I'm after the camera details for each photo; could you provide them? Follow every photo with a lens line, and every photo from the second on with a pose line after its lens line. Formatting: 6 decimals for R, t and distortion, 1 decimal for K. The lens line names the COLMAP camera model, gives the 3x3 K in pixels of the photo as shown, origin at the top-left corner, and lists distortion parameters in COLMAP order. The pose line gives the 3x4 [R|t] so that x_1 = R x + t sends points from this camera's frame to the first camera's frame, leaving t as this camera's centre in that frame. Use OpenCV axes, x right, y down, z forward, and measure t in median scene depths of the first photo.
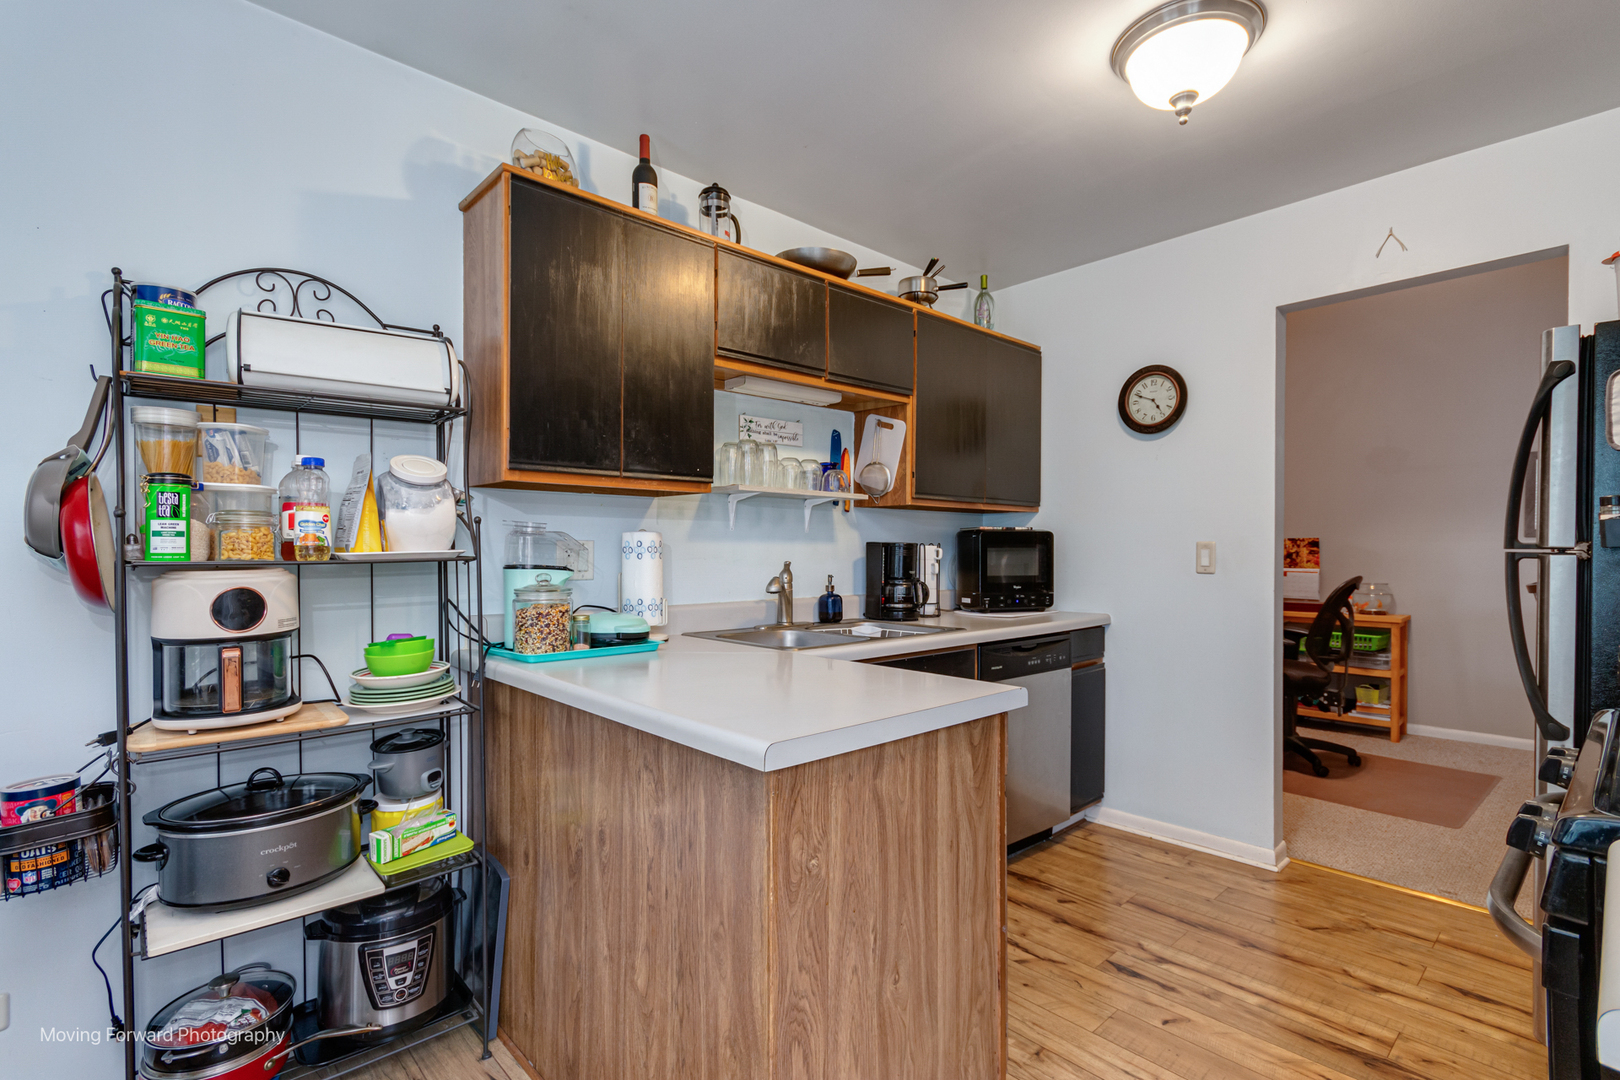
lens RADIAL K [[767.4, 0, 809.8], [0, 767.4, 541.3], [0, 0, 1]] dist [0.010887, -0.001675]
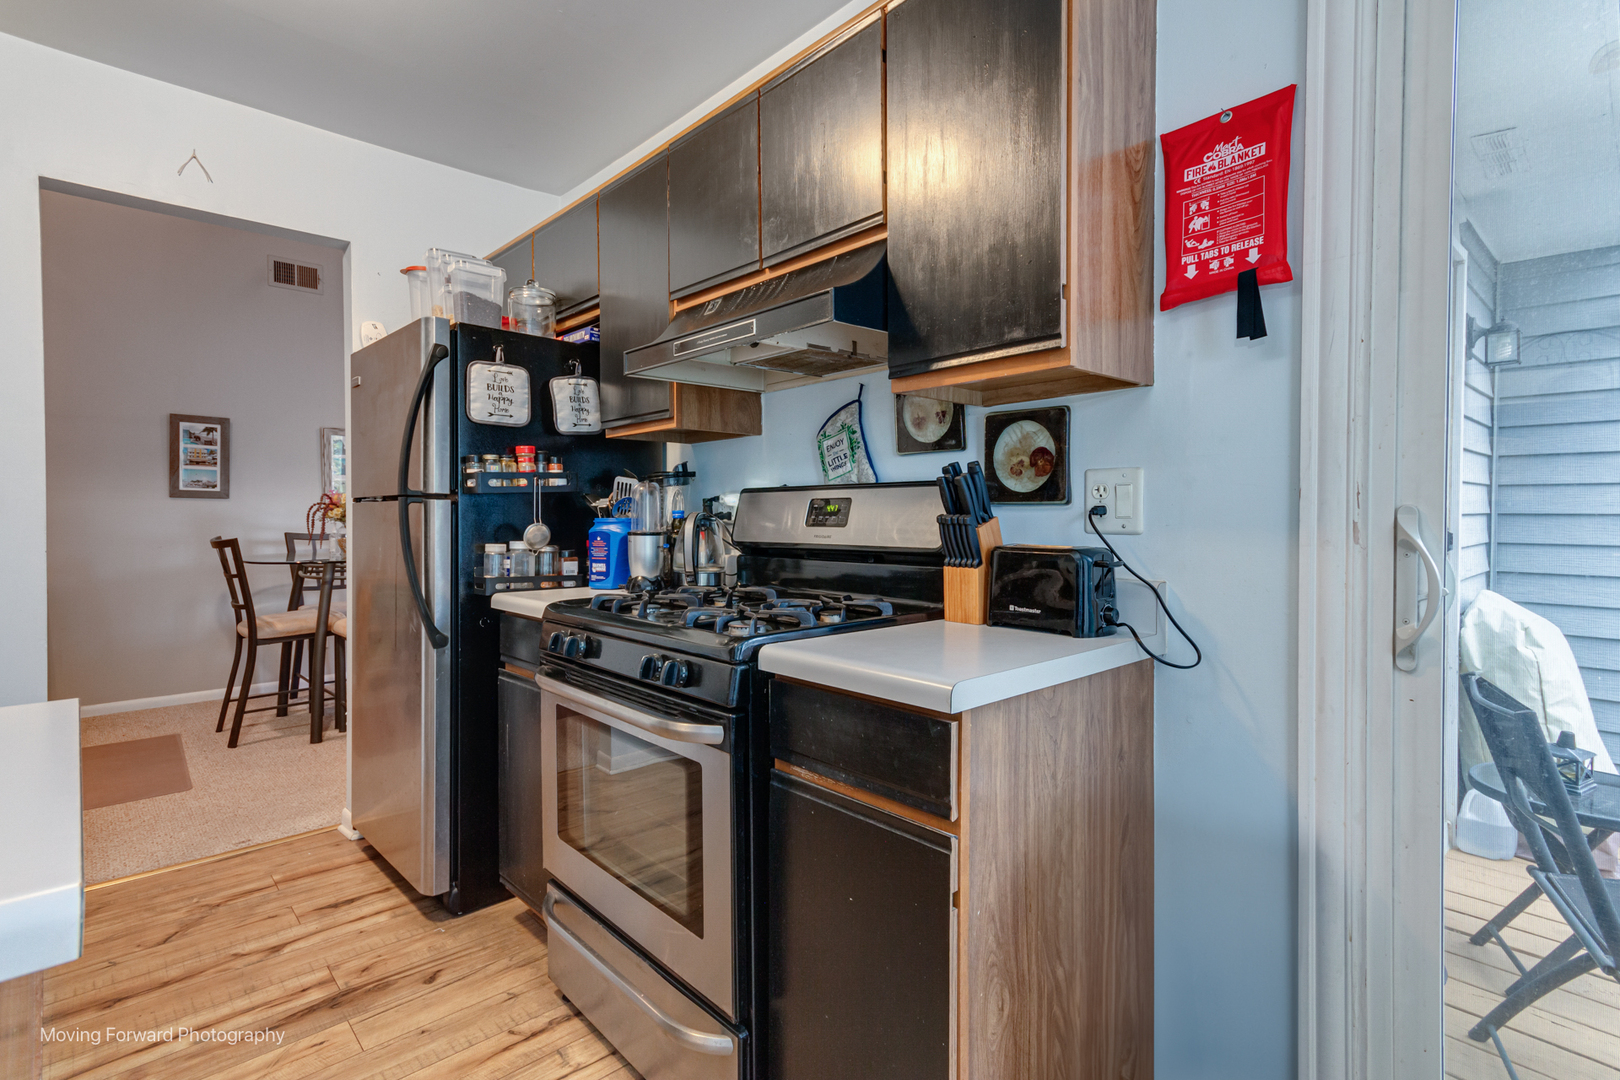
lens RADIAL K [[767.4, 0, 818.0], [0, 767.4, 534.1], [0, 0, 1]] dist [0.010887, -0.001675]
pose [[-0.014086, -0.016633, 0.999762, -0.243728], [-0.004080, 0.999854, 0.016577, 0.042394], [-0.999892, -0.003846, -0.014152, 0.349628]]
